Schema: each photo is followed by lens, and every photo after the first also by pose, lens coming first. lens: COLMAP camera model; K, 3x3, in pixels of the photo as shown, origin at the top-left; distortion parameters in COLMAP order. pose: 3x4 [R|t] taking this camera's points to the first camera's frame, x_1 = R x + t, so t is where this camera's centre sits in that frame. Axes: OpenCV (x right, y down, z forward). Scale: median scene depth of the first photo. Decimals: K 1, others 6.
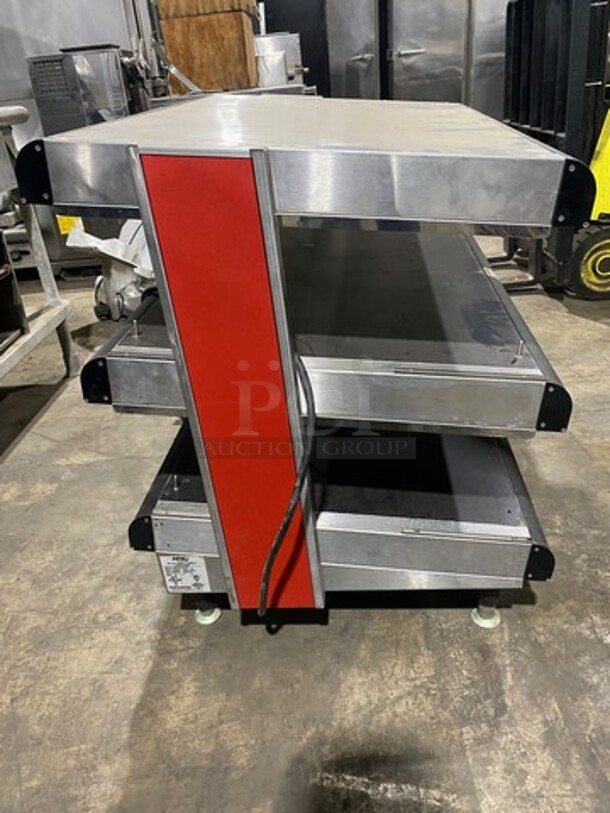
lens RADIAL K [[630.6, 0, 305.3], [0, 630.6, 406.4], [0, 0, 1]] dist [0.014205, -0.011294]
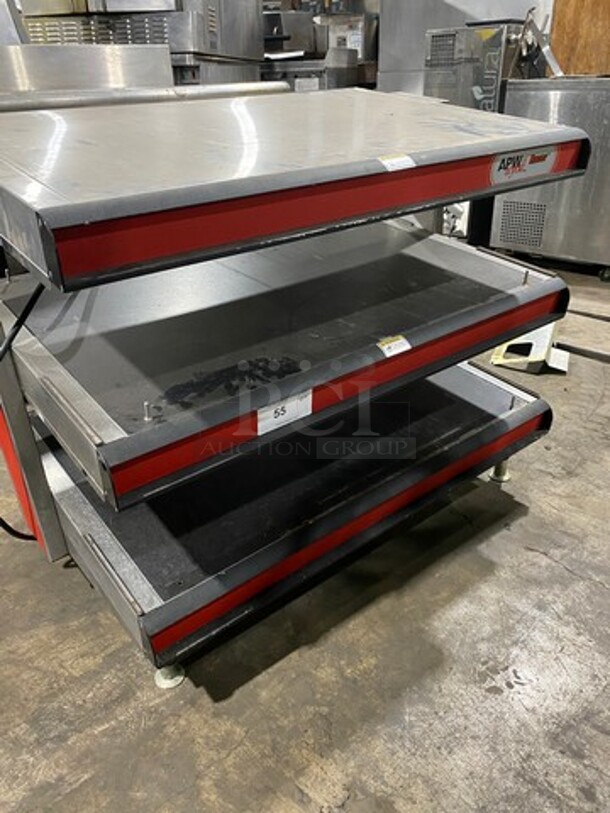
lens RADIAL K [[630.6, 0, 304.0], [0, 630.6, 399.8], [0, 0, 1]] dist [0.014205, -0.011294]
pose [[0.688813, 0.388651, -0.611954, 0.826705], [-0.363802, 0.915473, 0.171922, -0.272547], [0.627045, 0.104207, 0.771981, 0.351430]]
